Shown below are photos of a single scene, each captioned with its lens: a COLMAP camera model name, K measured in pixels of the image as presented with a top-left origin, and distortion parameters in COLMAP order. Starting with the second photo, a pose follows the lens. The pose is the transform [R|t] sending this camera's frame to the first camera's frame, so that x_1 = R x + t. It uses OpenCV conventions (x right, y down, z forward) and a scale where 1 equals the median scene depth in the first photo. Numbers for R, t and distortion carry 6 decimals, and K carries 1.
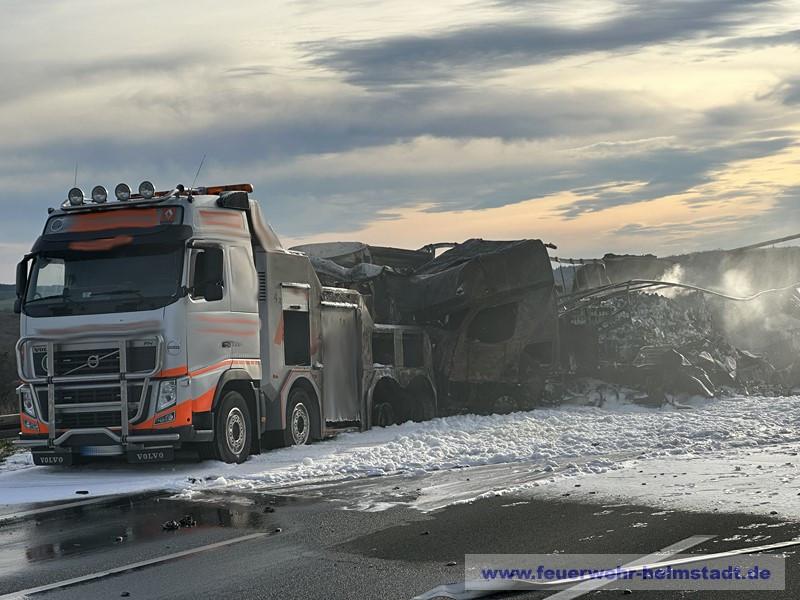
lens RADIAL K [[1798.0, 0, 400.0], [0, 1798.0, 300.0], [0, 0, 1]] dist [0.021767, 0.601084]
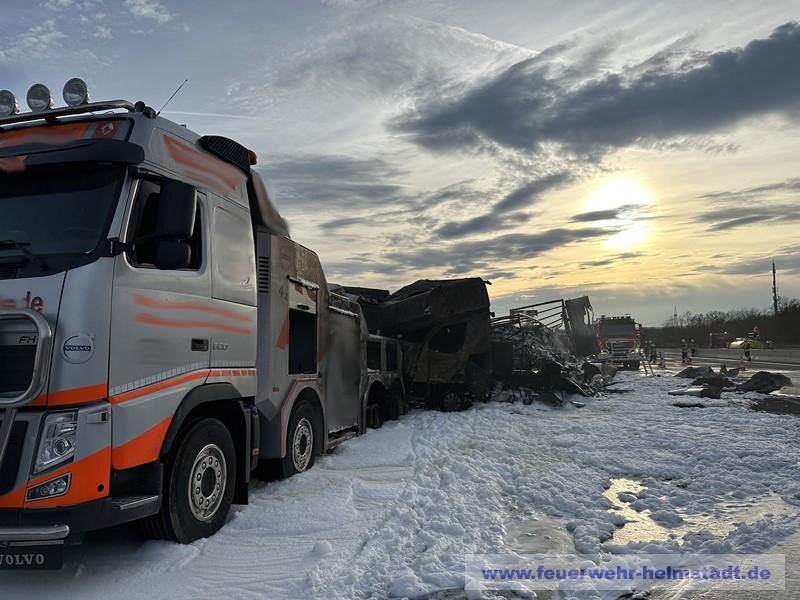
lens RADIAL K [[558.5, 0, 410.4], [0, 558.5, 297.5], [0, 0, 1]] dist [0.033924, -0.001651]
pose [[0.986225, 0.041040, 0.160235, -0.055372], [-0.029032, 0.996641, -0.076573, 0.020656], [-0.162840, 0.070866, 0.984104, 0.793455]]
